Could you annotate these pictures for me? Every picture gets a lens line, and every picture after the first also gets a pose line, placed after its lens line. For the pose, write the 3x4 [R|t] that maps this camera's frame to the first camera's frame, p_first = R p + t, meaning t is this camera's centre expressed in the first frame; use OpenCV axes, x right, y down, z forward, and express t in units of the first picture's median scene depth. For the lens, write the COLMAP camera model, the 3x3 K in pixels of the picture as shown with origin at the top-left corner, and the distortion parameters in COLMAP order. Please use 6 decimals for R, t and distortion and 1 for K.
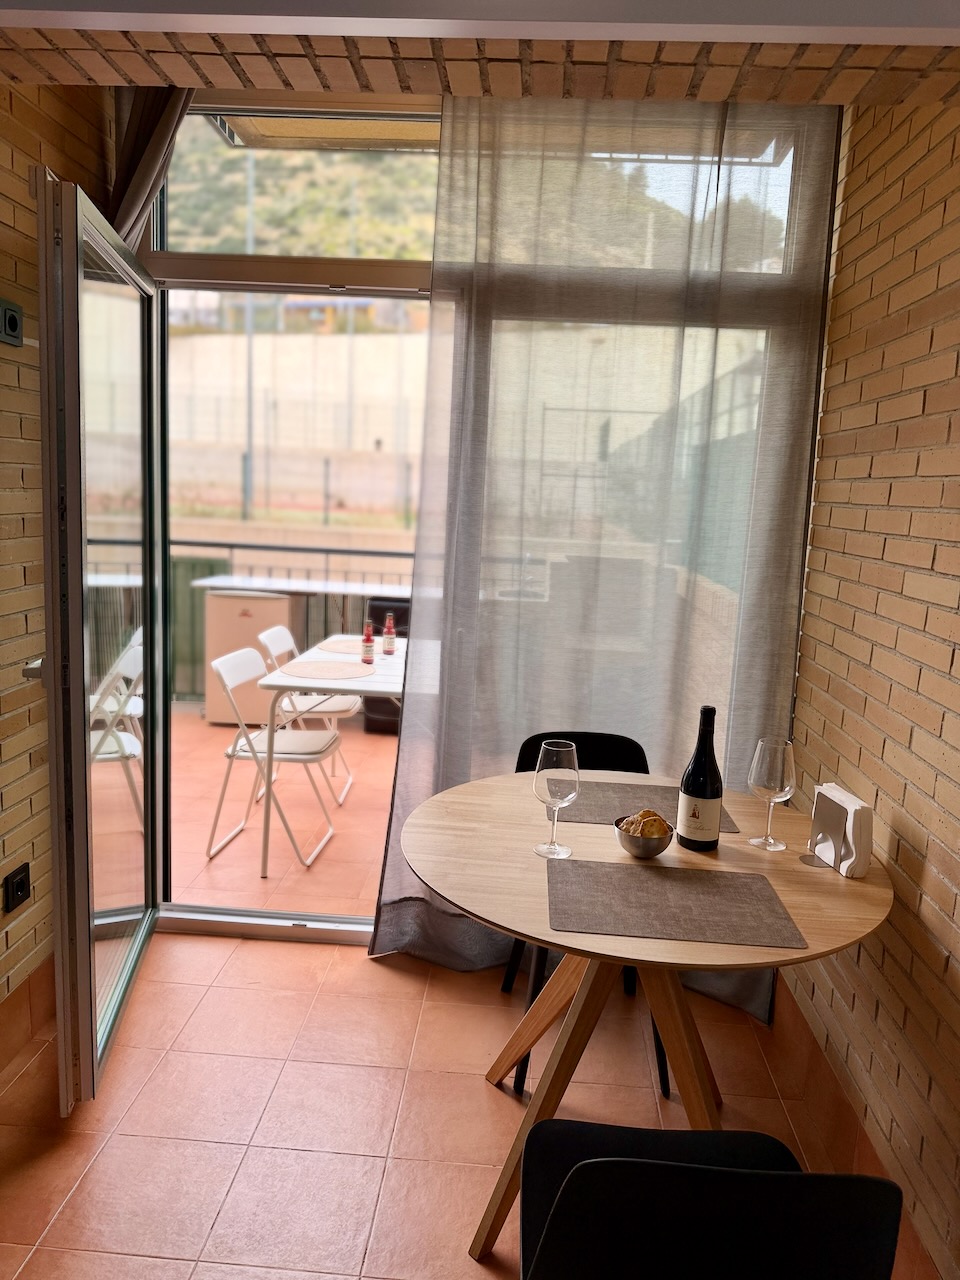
lens RADIAL K [[902.2, 0, 483.9], [0, 902.2, 636.8], [0, 0, 1]] dist [0.040319, -0.046730]
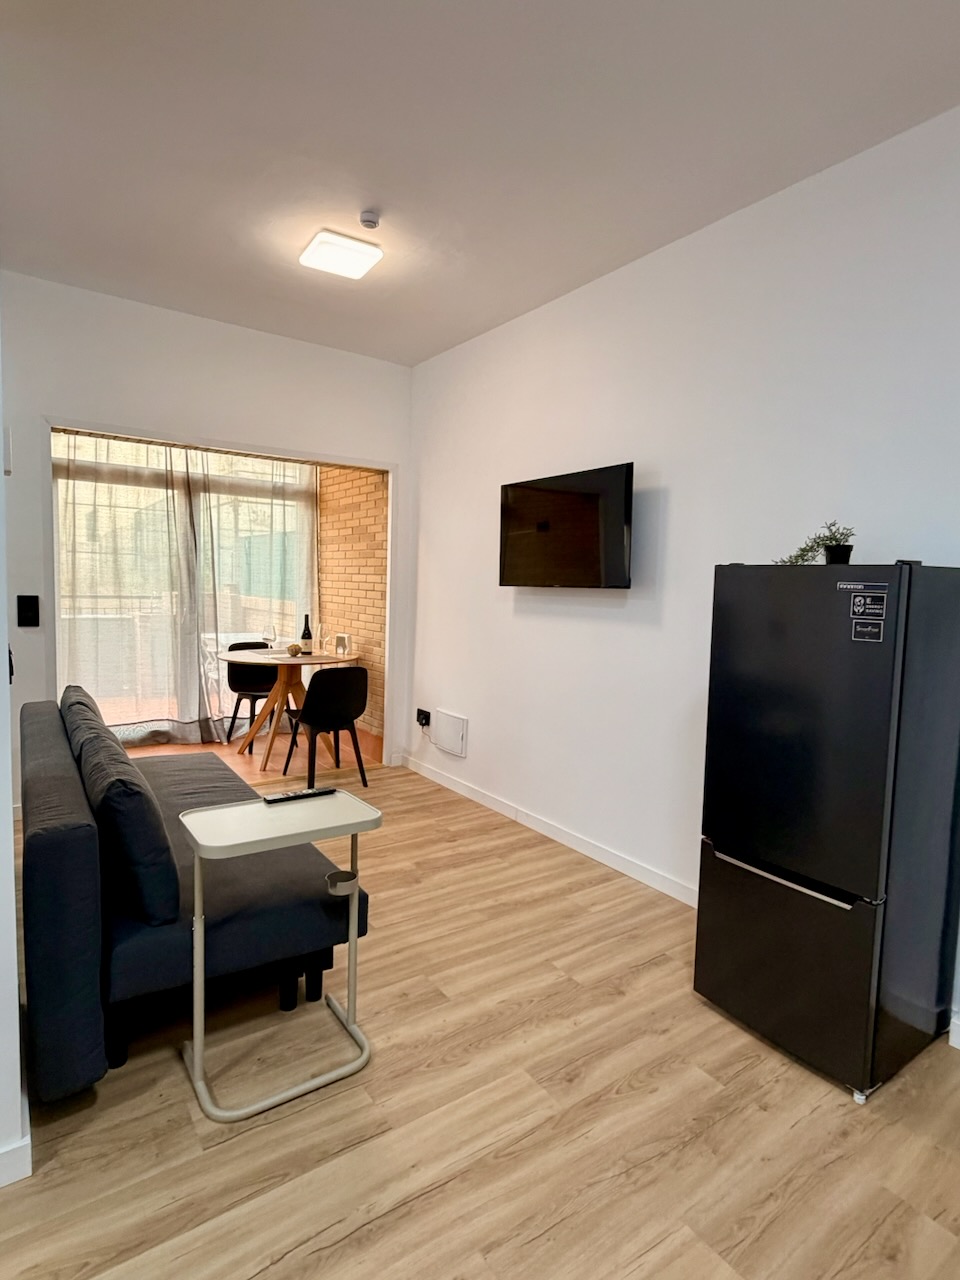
lens RADIAL K [[687.2, 0, 473.8], [0, 687.2, 650.9], [0, 0, 1]] dist [0.000485, 0.000168]
pose [[0.790112, -0.079379, 0.607801, -0.671892], [0.102840, 0.994691, -0.003781, 0.228085], [-0.604274, 0.065494, 0.794080, -1.164140]]
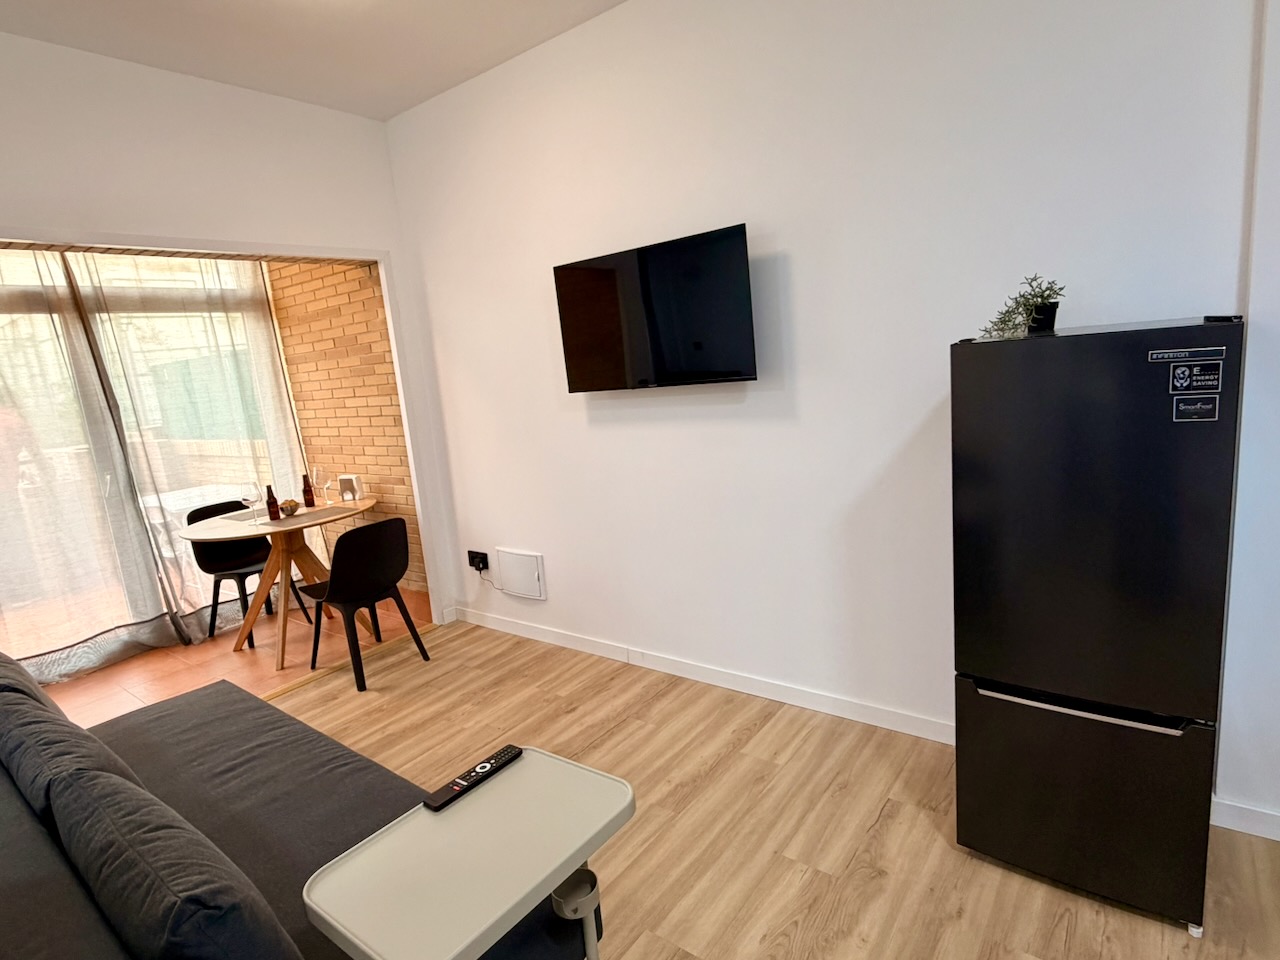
lens RADIAL K [[687.2, 0, 646.4], [0, 687.2, 493.4], [0, 0, 1]] dist [0.000485, 0.000168]
pose [[0.554762, -0.250625, 0.793364, -0.641282], [0.246077, 0.960316, 0.131296, 0.129209], [-0.794786, 0.122390, 0.594420, -0.823059]]
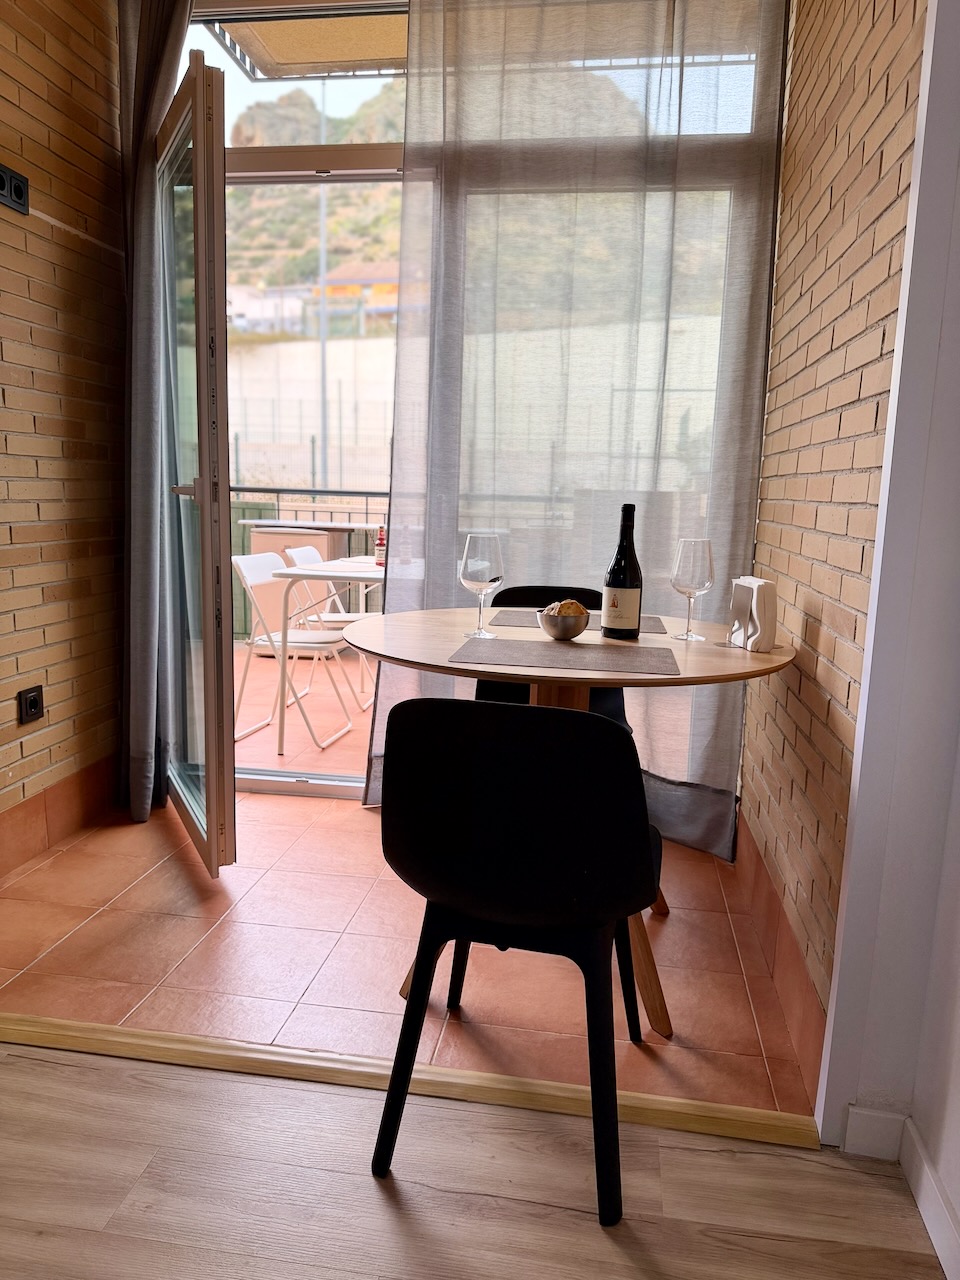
lens RADIAL K [[902.1, 0, 480.0], [0, 902.1, 640.0], [0, 0, 1]] dist [0.042455, -0.043761]
pose [[0.995345, -0.003680, -0.096301, 0.133602], [0.003658, 0.999993, -0.000408, 0.181108], [0.096302, 0.000054, 0.995352, -0.057444]]
